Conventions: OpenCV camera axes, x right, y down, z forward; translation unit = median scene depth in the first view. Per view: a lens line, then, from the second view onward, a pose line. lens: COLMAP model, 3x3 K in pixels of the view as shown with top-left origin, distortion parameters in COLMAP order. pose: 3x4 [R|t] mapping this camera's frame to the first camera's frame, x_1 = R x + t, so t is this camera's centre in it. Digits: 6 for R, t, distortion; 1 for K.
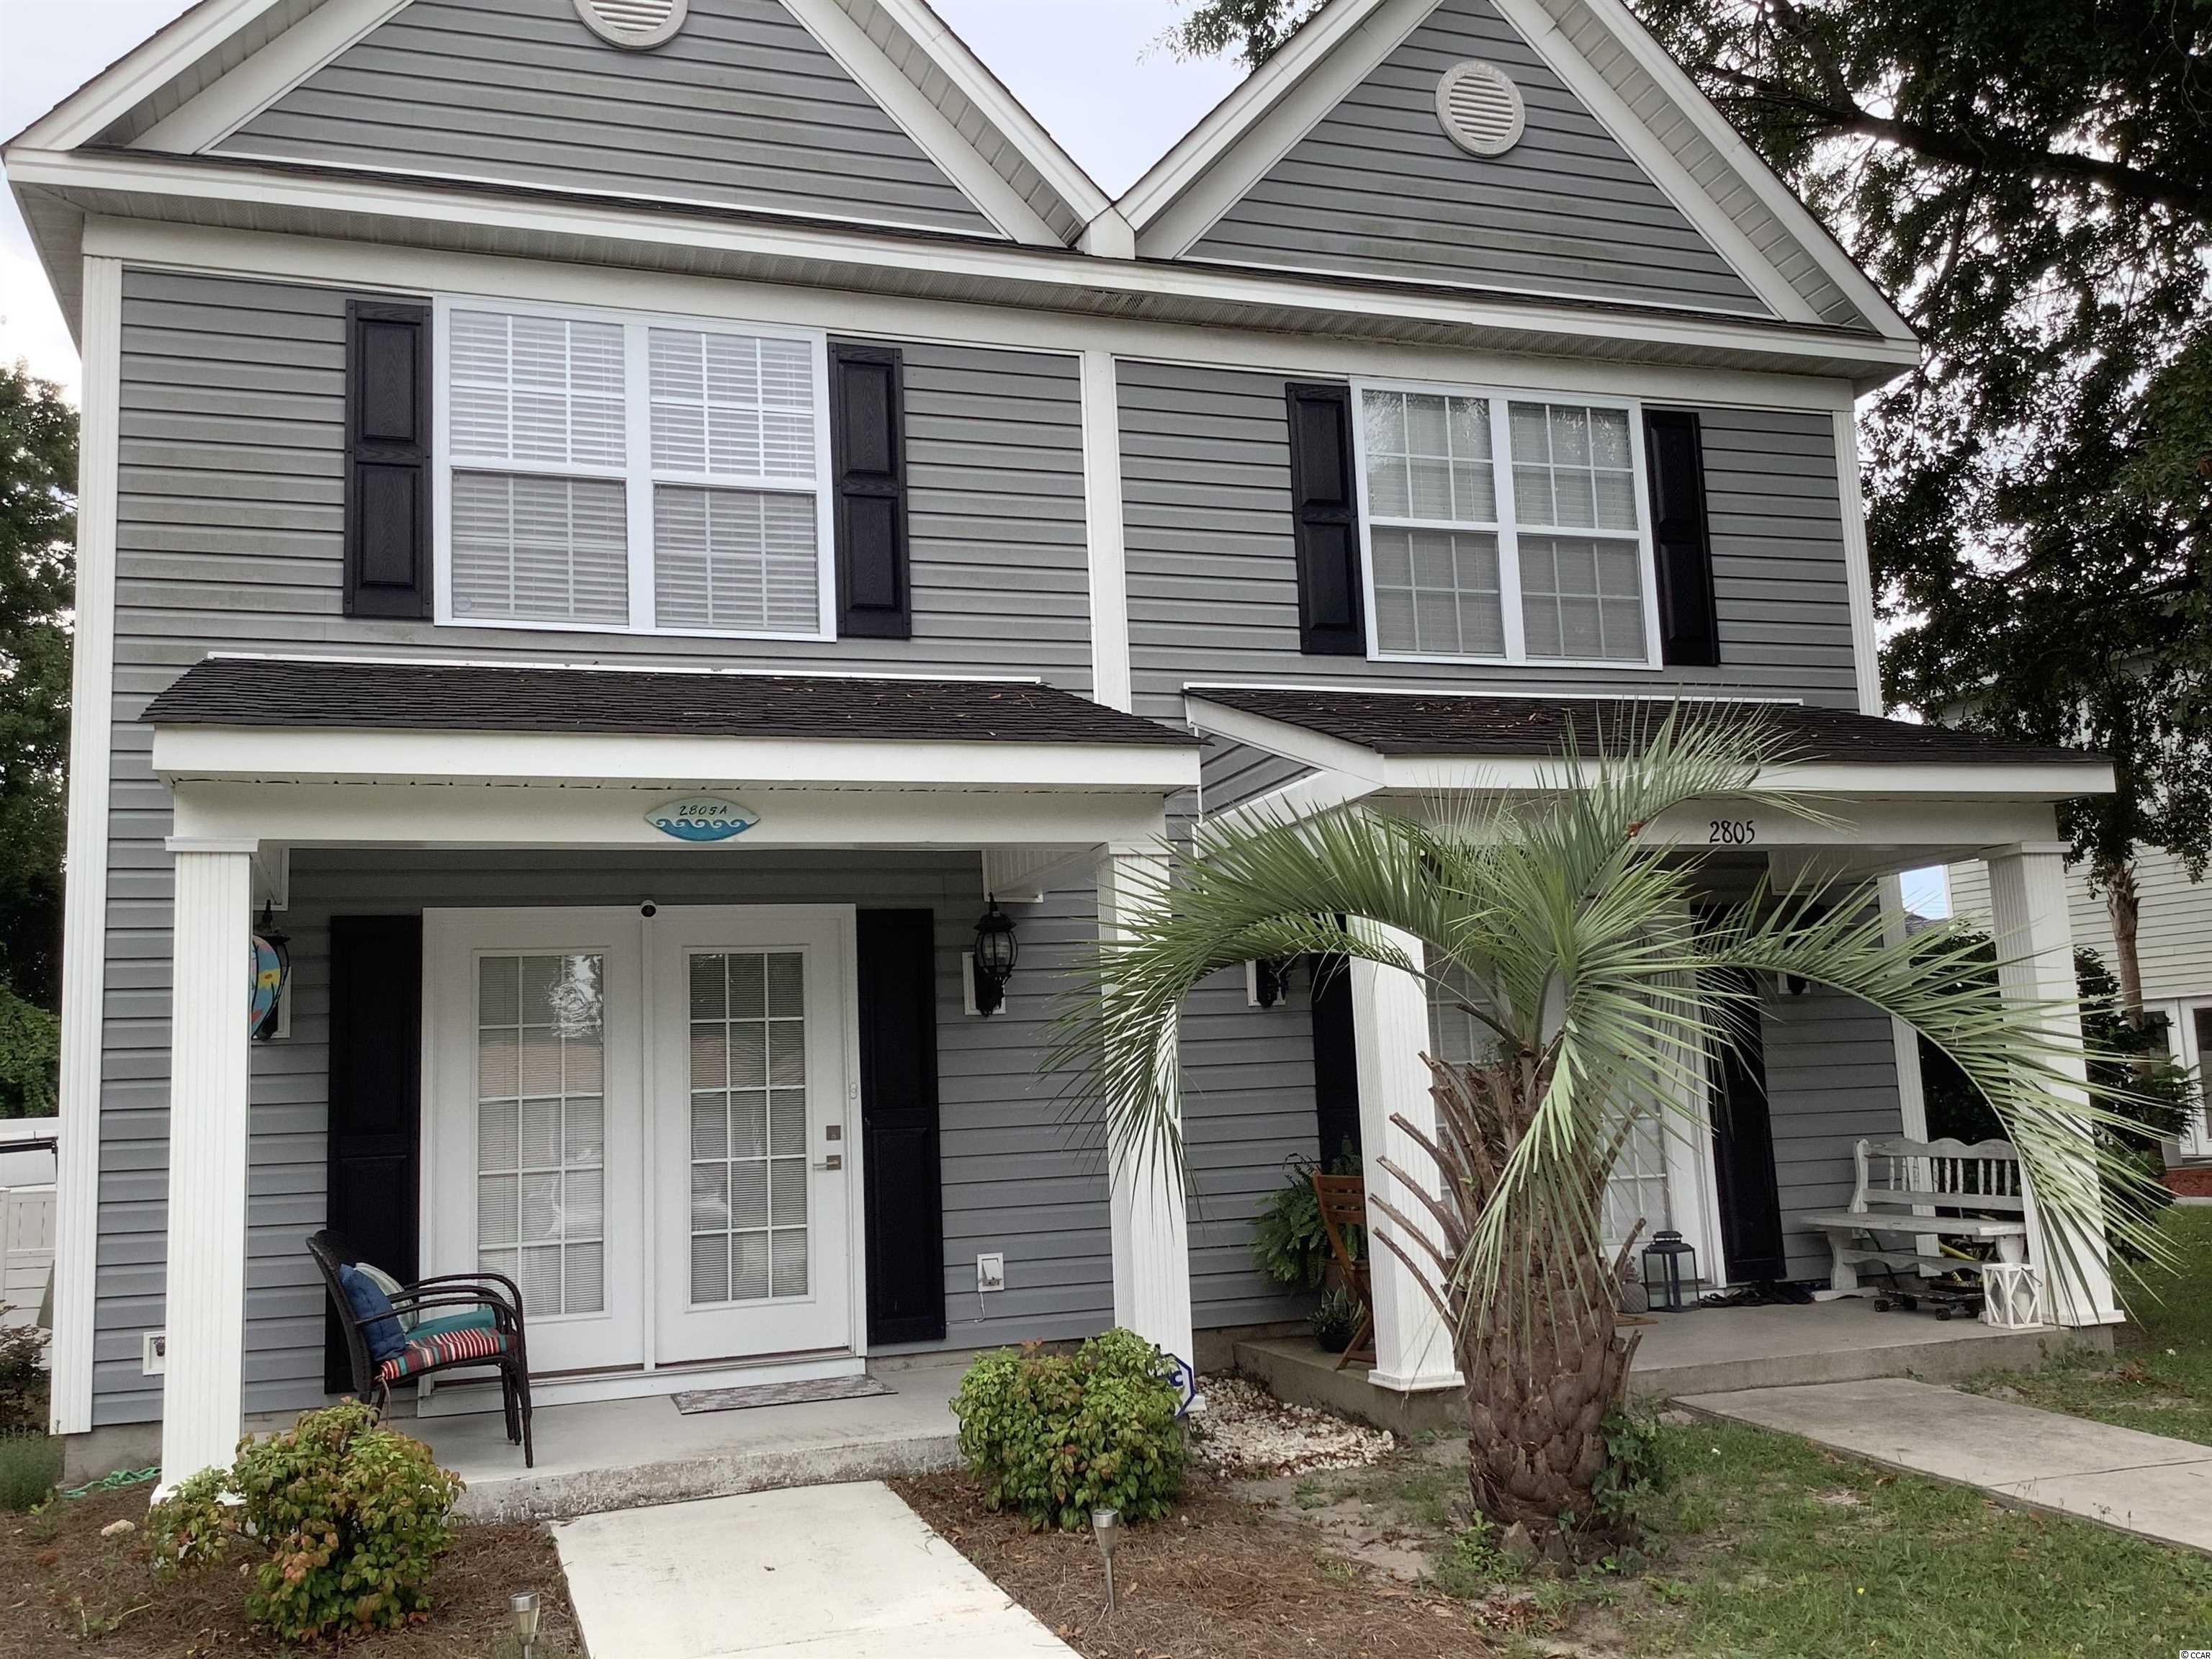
lens RADIAL K [[1973.5, 0, 1106.0], [0, 1973.5, 829.5], [0, 0, 1]] dist [0.128828, -0.248487]
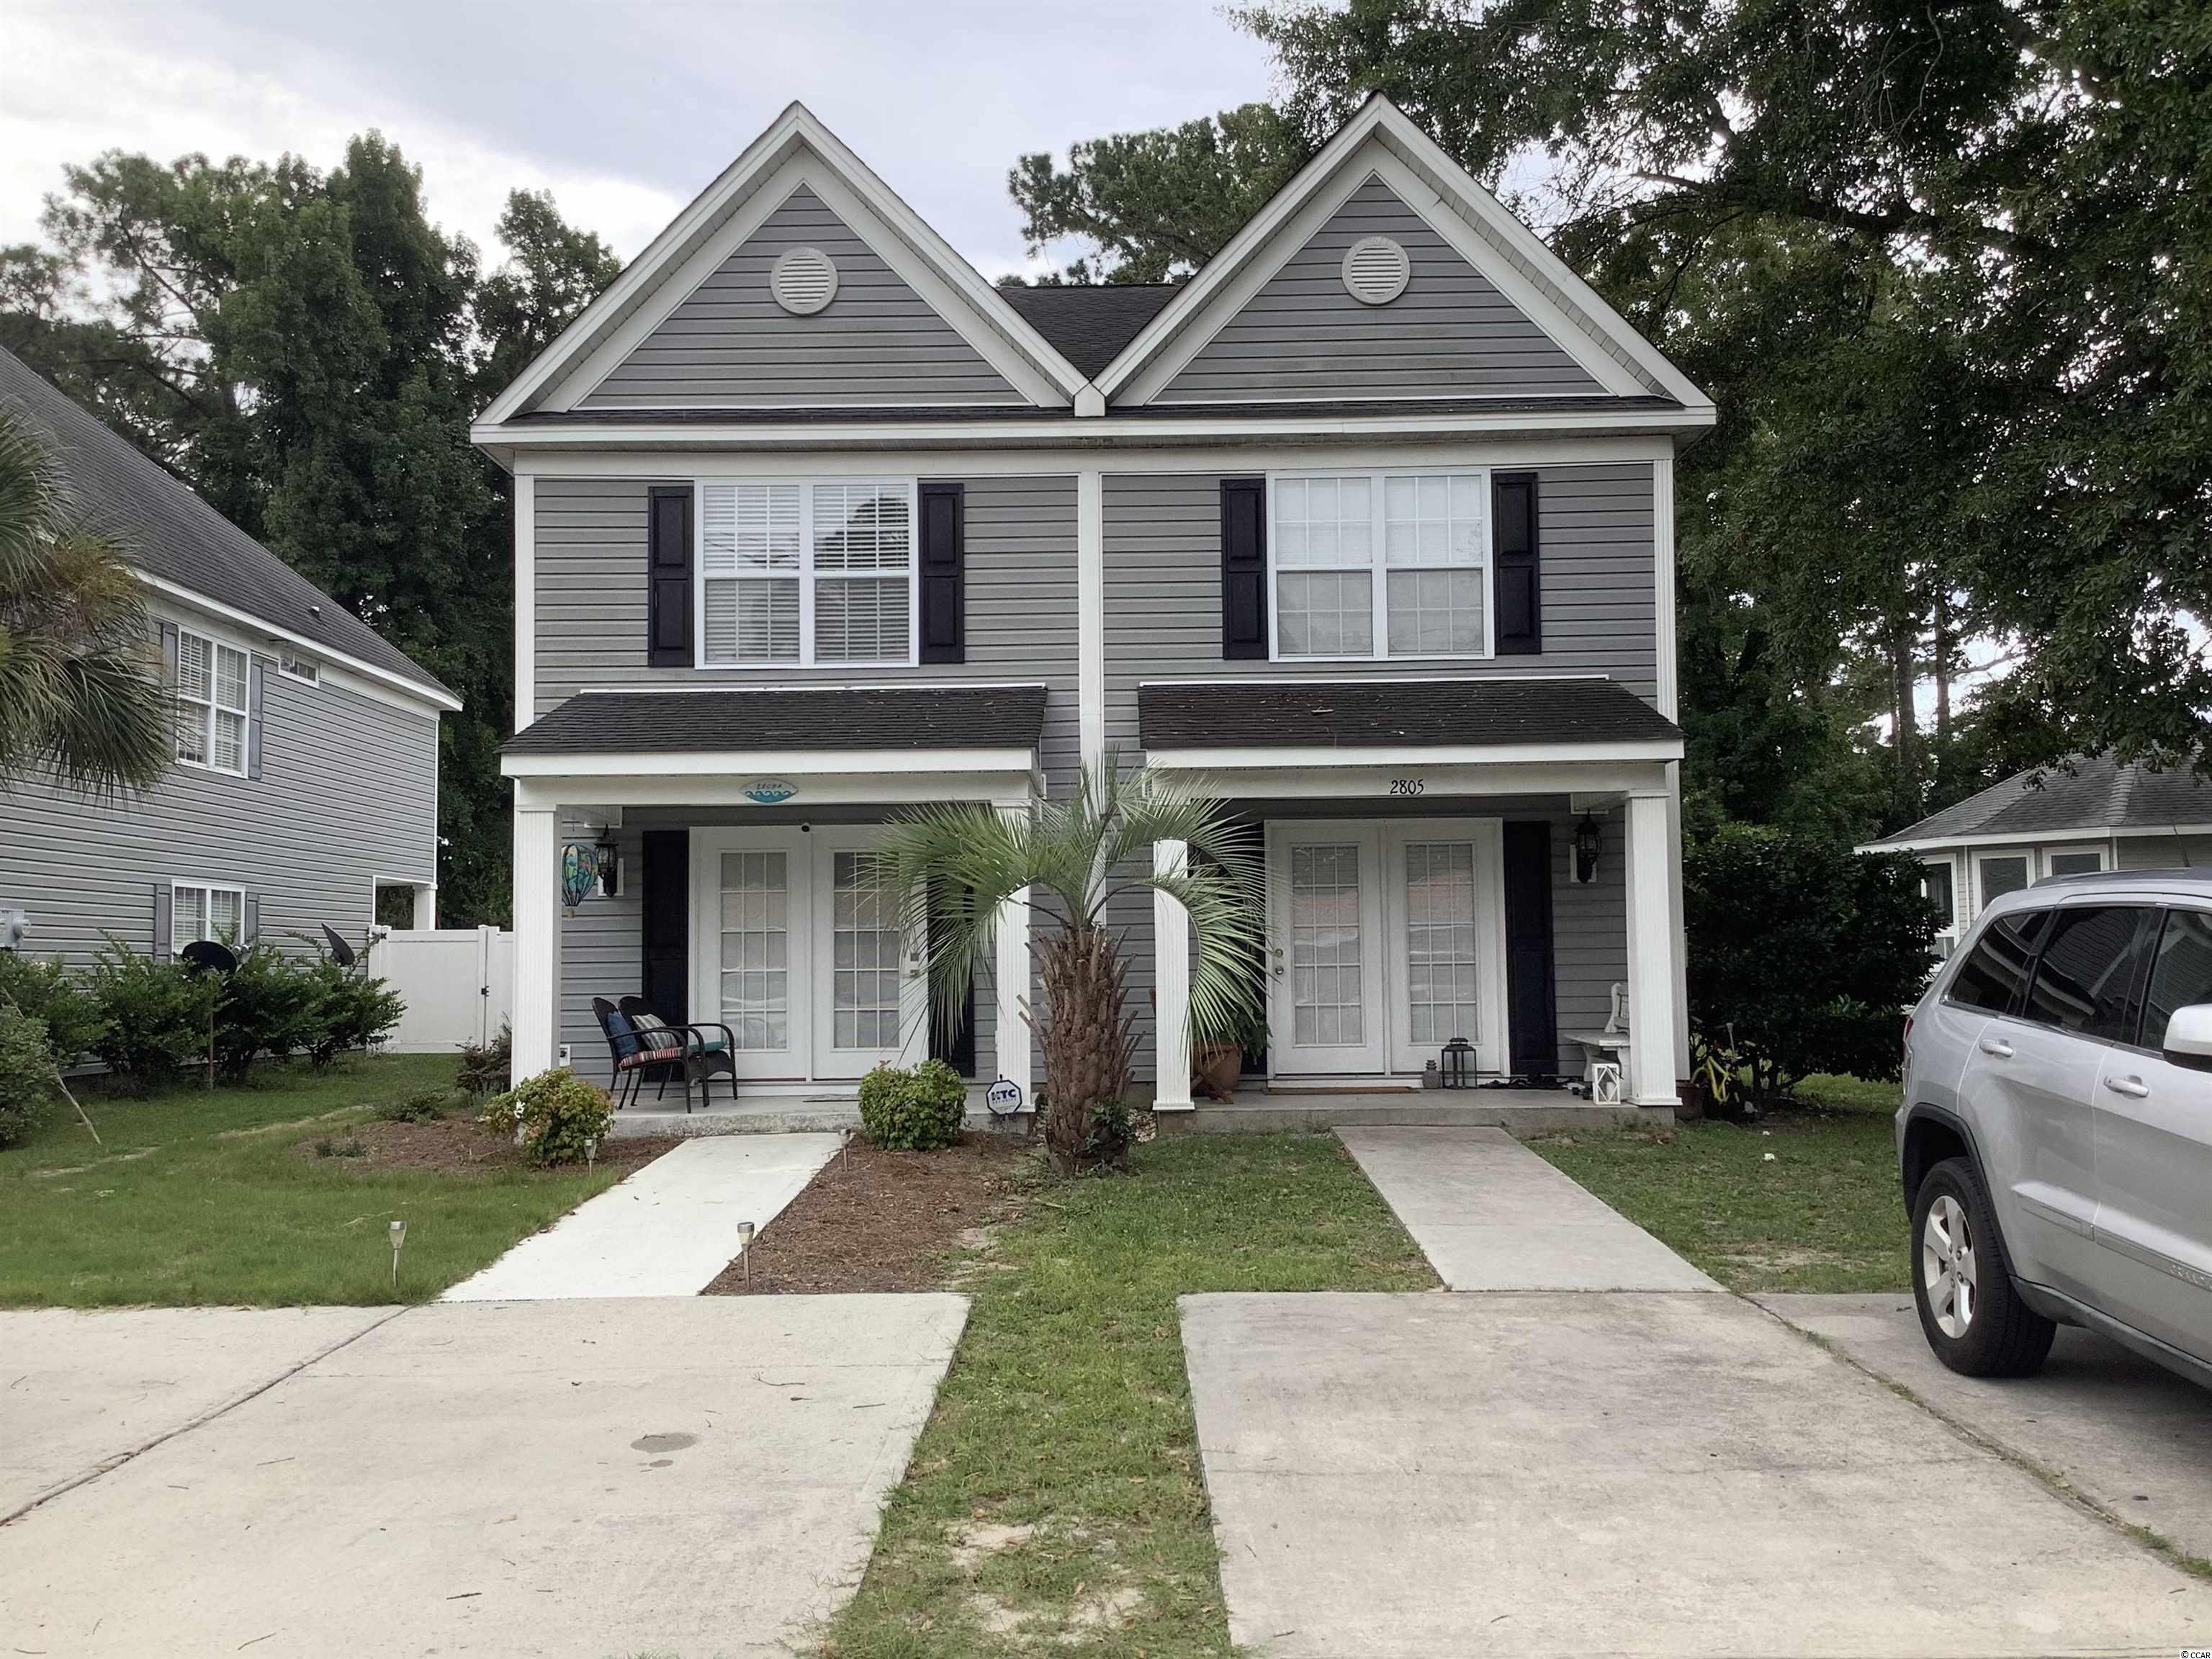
lens RADIAL K [[1973.5, 0, 1106.0], [0, 1973.5, 829.5], [0, 0, 1]] dist [0.128828, -0.248487]
pose [[0.942513, 0.010753, -0.333996, 0.595231], [0.017944, 0.996412, 0.082715, -0.096764], [0.333687, -0.083953, 0.938938, -0.553296]]
